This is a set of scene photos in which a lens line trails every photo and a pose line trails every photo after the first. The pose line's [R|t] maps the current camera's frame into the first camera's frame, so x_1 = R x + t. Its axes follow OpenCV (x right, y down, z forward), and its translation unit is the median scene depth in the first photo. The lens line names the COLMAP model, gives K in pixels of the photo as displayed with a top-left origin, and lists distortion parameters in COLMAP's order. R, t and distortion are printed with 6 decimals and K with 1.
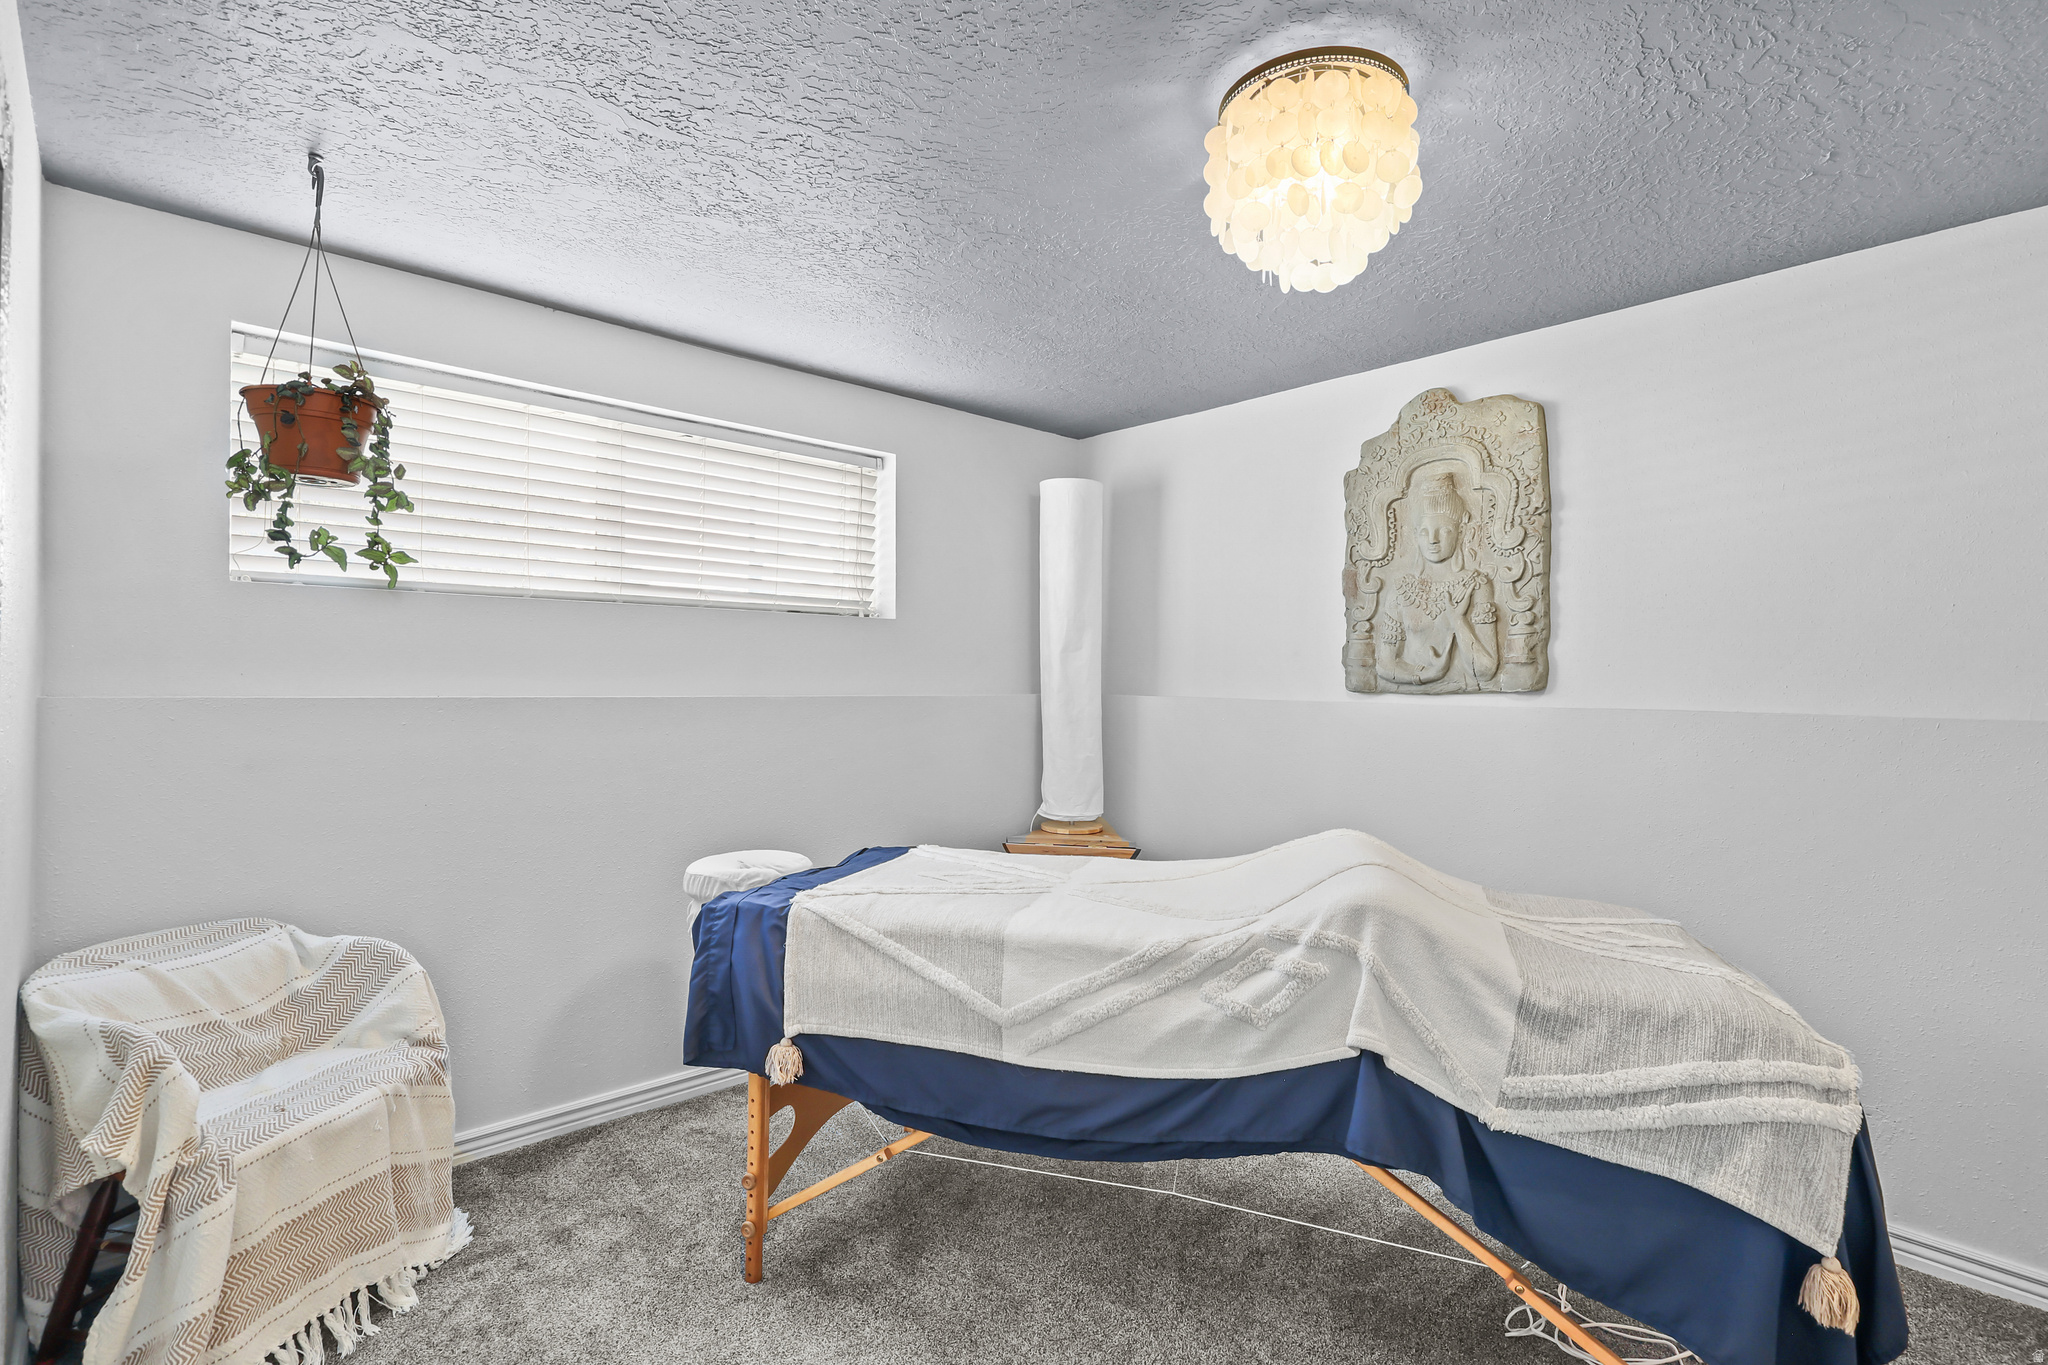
lens RADIAL K [[957.3, 0, 1024.0], [0, 957.3, 682.5], [0, 0, 1]] dist [0.000256, -0.000192]
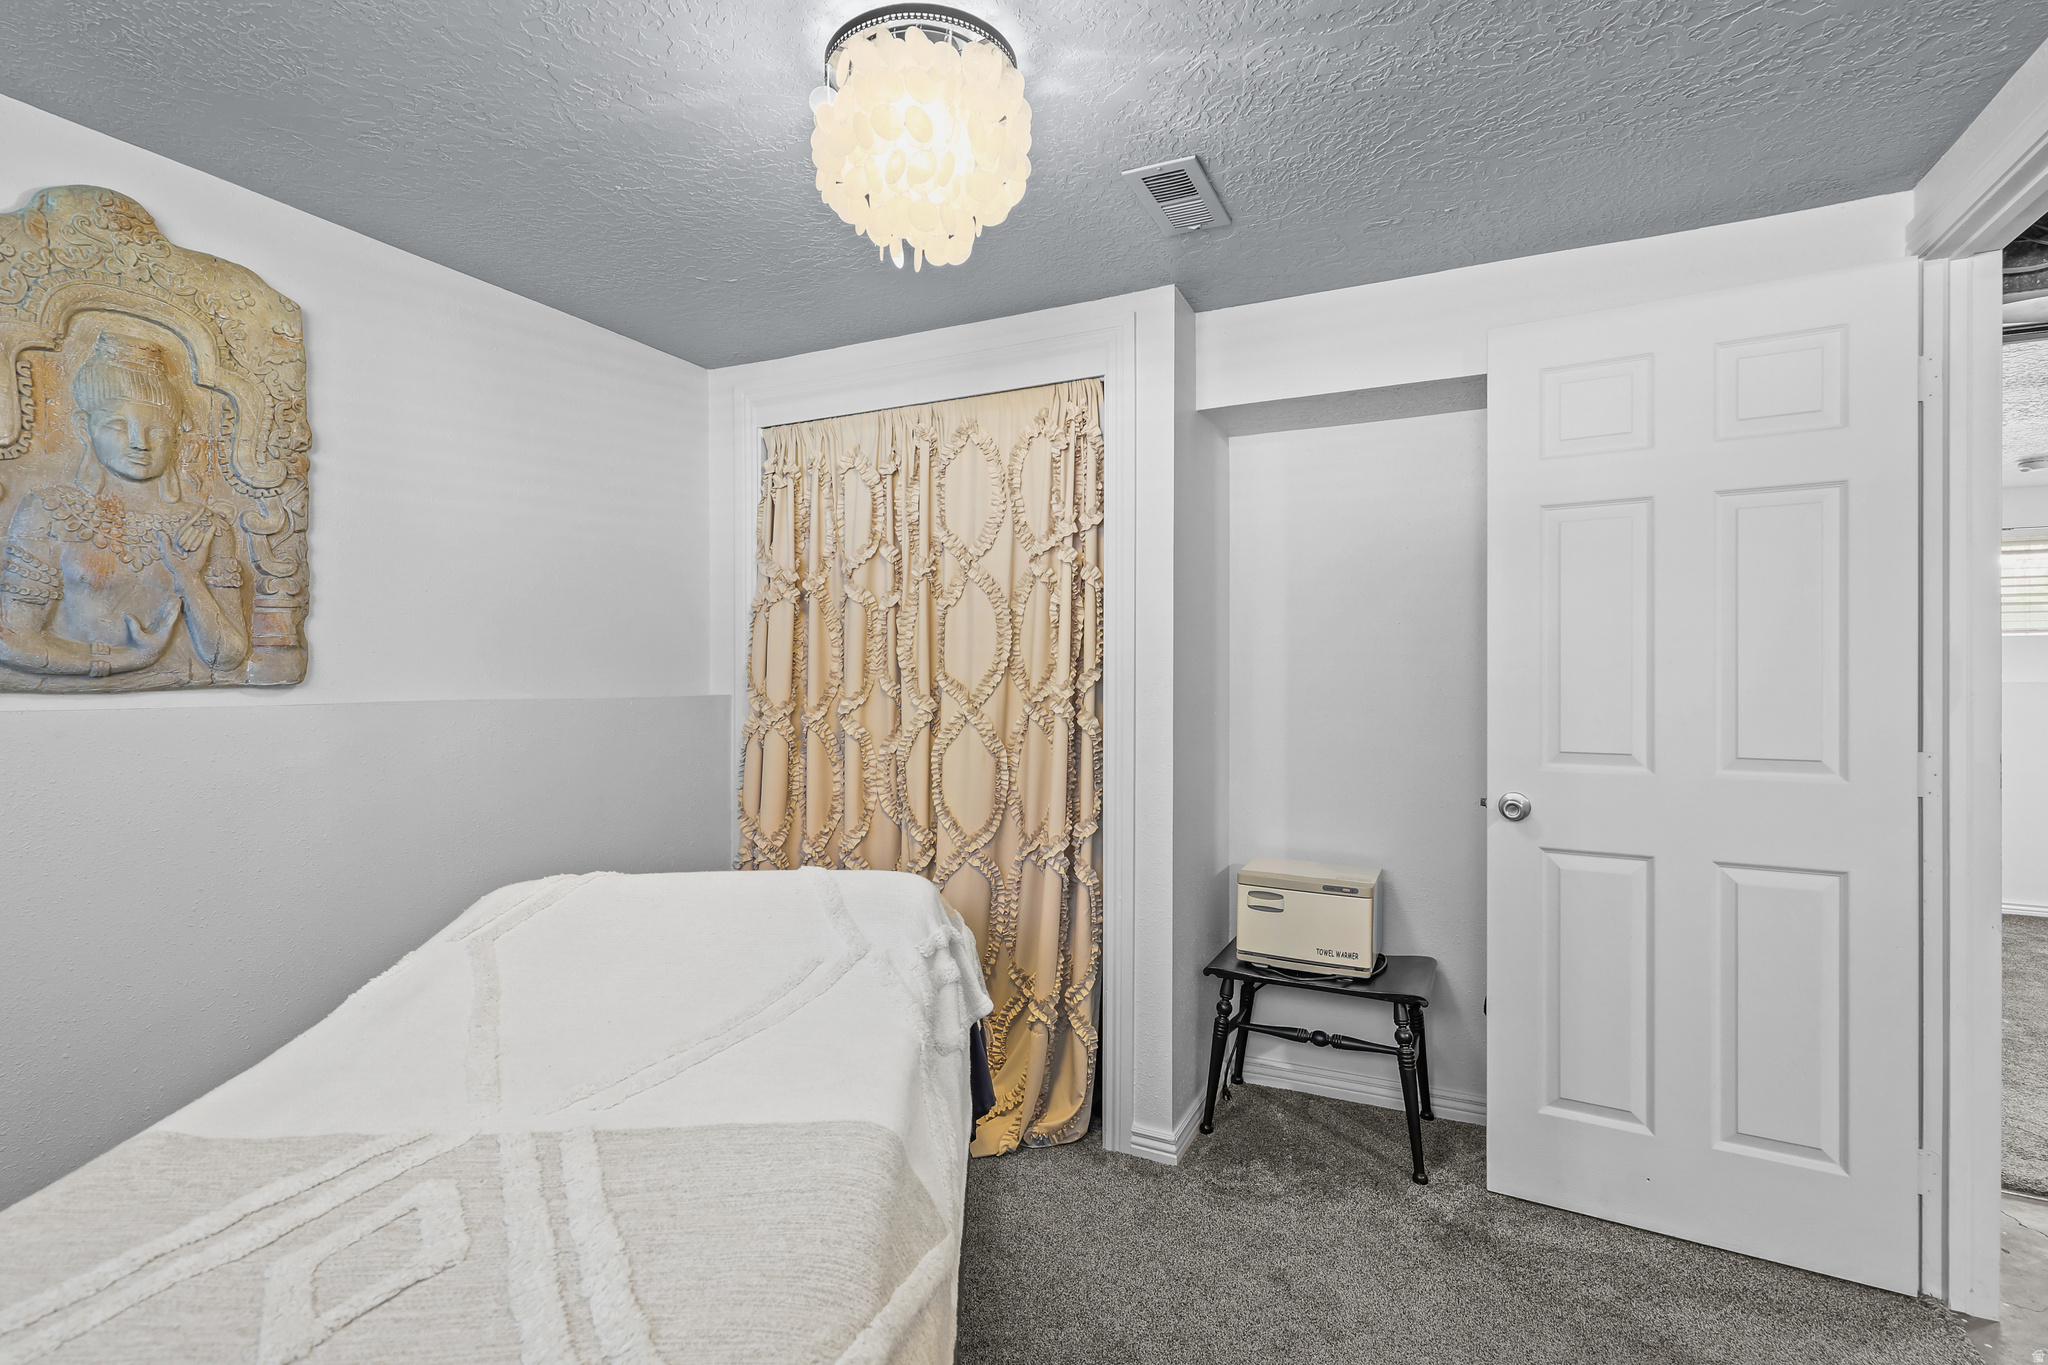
lens RADIAL K [[957.3, 0, 1024.0], [0, 957.3, 682.5], [0, 0, 1]] dist [0.000256, -0.000192]
pose [[-0.329234, -0.009439, 0.944201, -0.357616], [0.000203, 0.999949, 0.010067, 0.000125], [-0.944249, 0.003506, -0.329215, 0.678878]]
